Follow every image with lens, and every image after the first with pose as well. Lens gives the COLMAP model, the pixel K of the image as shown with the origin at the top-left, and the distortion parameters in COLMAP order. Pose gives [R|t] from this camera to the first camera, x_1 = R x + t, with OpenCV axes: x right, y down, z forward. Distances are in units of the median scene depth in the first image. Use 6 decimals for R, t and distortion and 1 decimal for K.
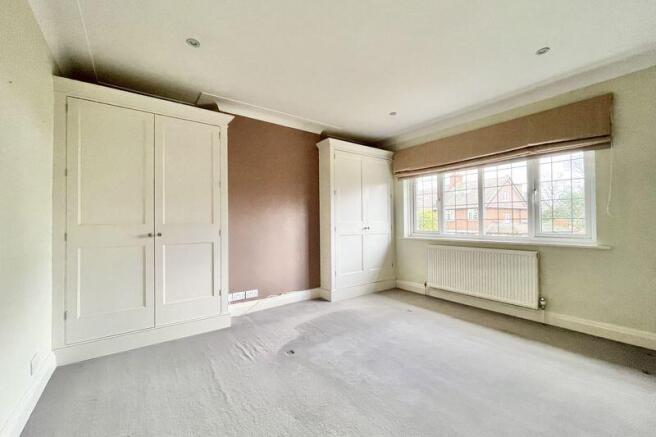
lens RADIAL K [[263.0, 0, 325.4], [0, 263.0, 216.0], [0, 0, 1]] dist [0.003038, 0.000017]
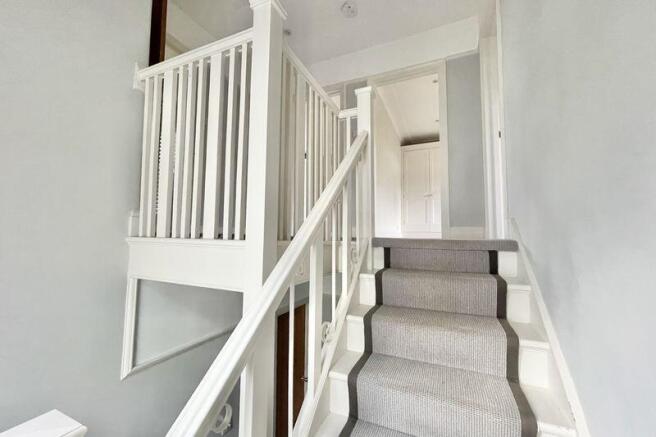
lens RADIAL K [[263.0, 0, 328.9], [0, 263.0, 217.3], [0, 0, 1]] dist [0.003038, 0.000017]
pose [[0.494222, -0.048169, -0.868000, 1.098768], [-0.006704, 0.998223, -0.059212, 0.448322], [0.869310, 0.035083, 0.493021, -1.123264]]
